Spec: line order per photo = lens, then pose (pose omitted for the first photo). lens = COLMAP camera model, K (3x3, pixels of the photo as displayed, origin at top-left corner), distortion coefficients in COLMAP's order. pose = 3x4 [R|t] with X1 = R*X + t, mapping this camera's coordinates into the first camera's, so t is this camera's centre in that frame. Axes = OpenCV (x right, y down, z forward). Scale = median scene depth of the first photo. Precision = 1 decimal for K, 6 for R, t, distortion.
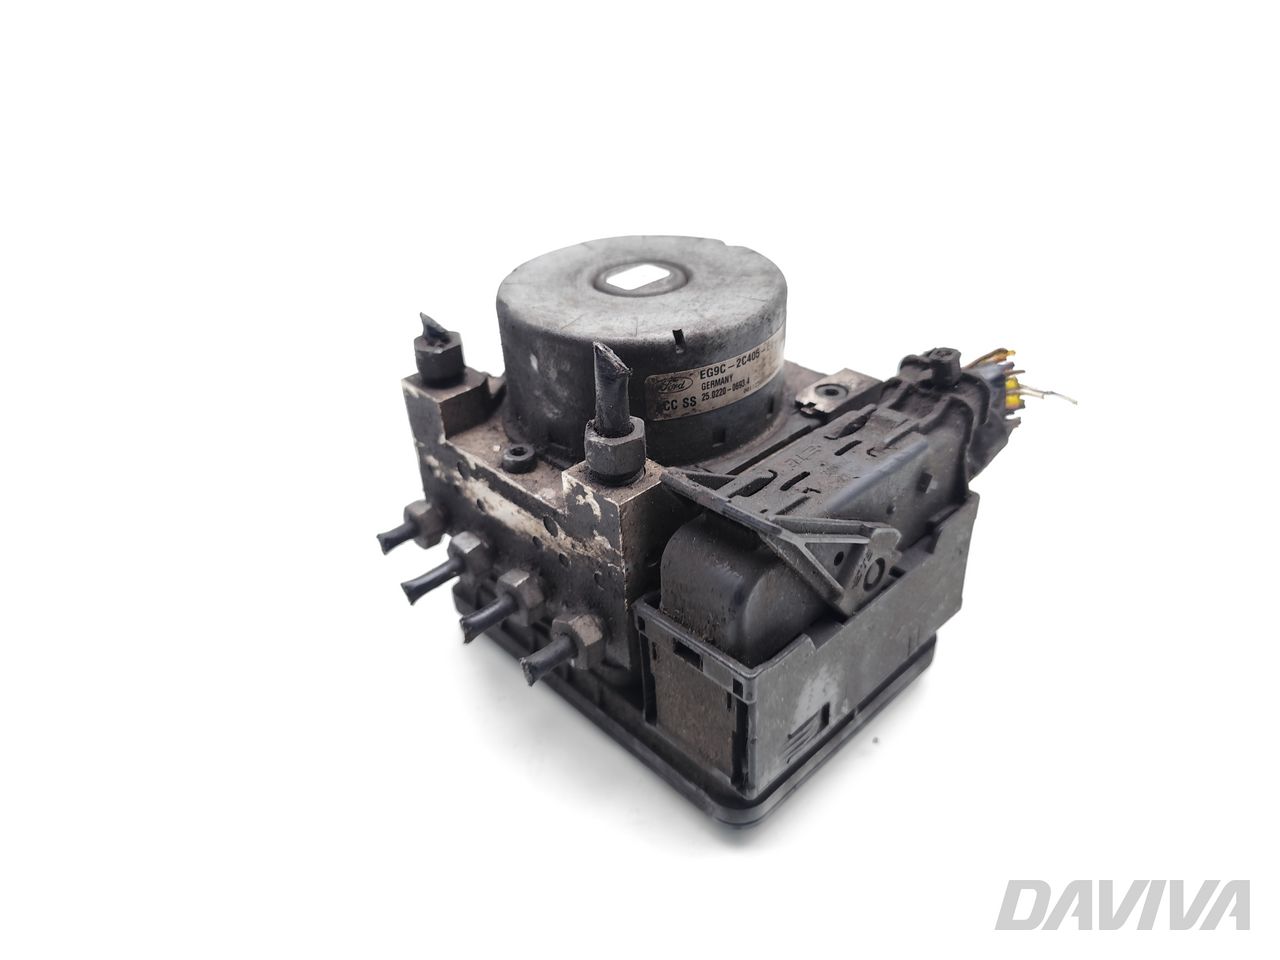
lens RADIAL K [[912.9, 0, 643.0], [0, 912.9, 481.5], [0, 0, 1]] dist [0.013947, 0.000387]
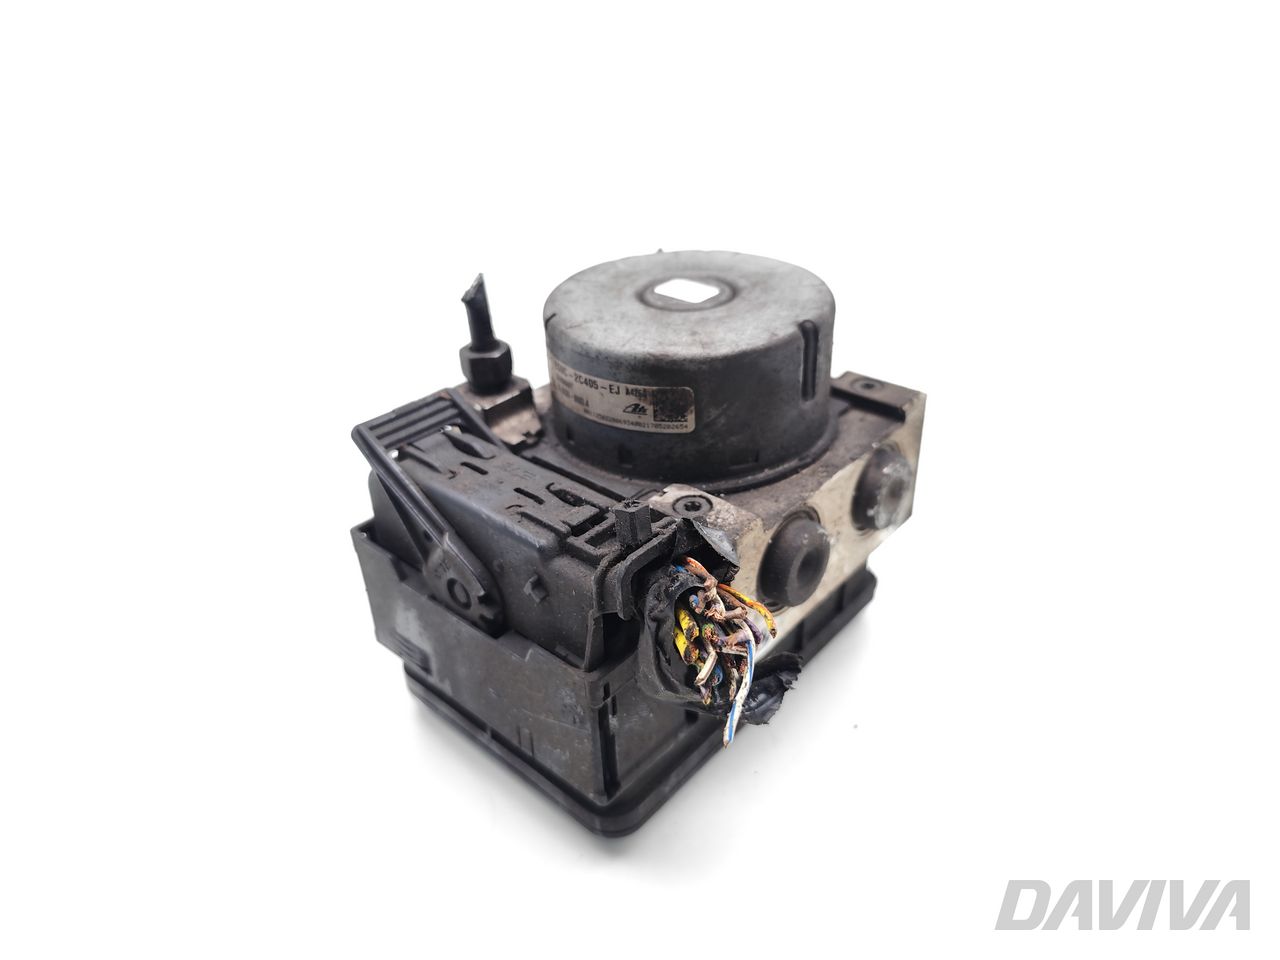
lens RADIAL K [[912.9, 0, 639.2], [0, 912.9, 475.7], [0, 0, 1]] dist [0.013947, 0.000387]
pose [[0.088786, 0.556364, -0.826182, 0.952749], [-0.507533, 0.738972, 0.443092, -0.503727], [0.857045, 0.379974, 0.347984, 0.702422]]
